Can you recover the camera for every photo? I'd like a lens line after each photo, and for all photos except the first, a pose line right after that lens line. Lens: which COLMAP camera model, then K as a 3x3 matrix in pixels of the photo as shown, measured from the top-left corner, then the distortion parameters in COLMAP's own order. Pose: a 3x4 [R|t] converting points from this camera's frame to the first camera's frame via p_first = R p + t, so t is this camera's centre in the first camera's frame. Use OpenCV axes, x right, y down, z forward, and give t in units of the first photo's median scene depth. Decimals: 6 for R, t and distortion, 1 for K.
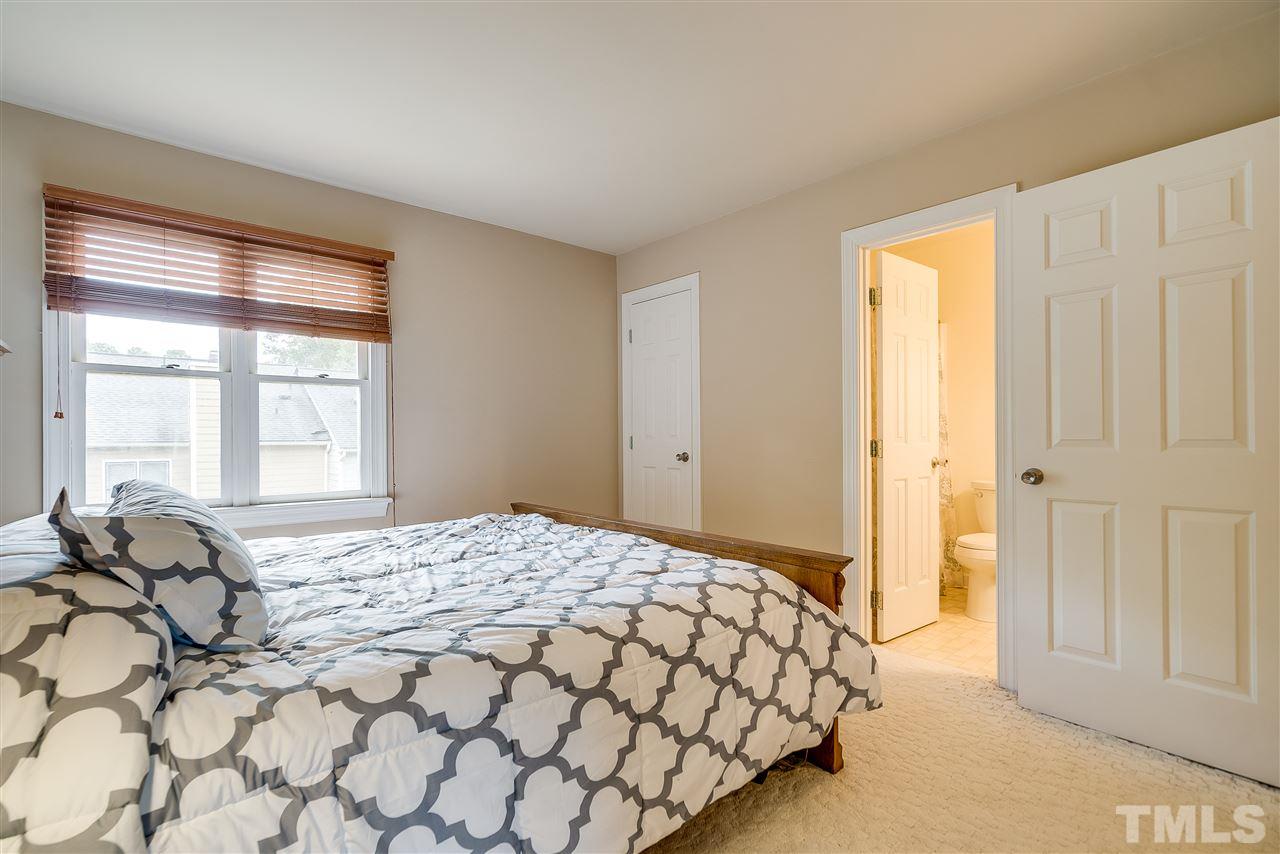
lens RADIAL K [[584.7, 0, 630.7], [0, 584.7, 426.6], [0, 0, 1]] dist [-0.007565, 0.004757]
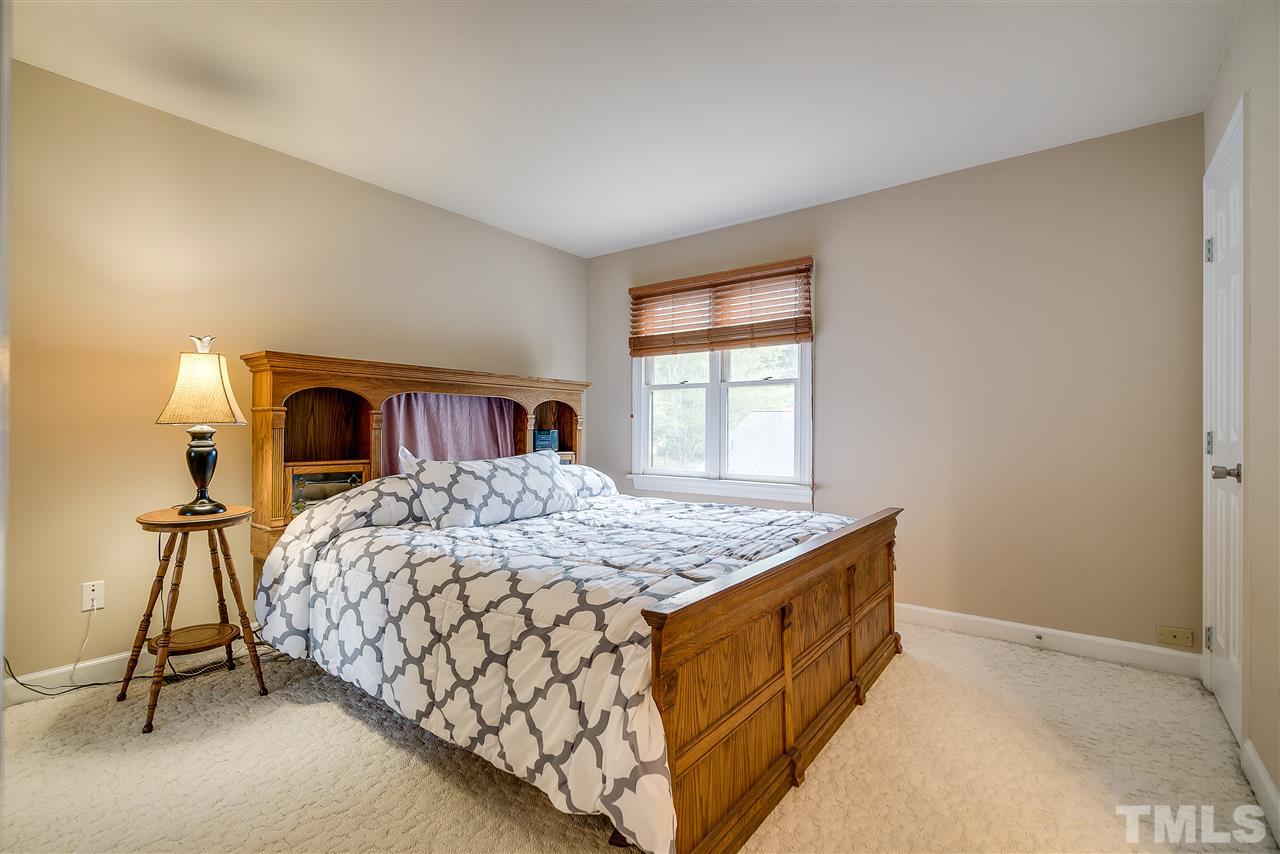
lens RADIAL K [[584.7, 0, 629.8], [0, 584.7, 422.4], [0, 0, 1]] dist [-0.007565, 0.004757]
pose [[0.191188, -0.008457, -0.981517, 0.638531], [0.002611, 0.999964, -0.008107, 0.012774], [0.981550, -0.001013, 0.191203, 0.534273]]
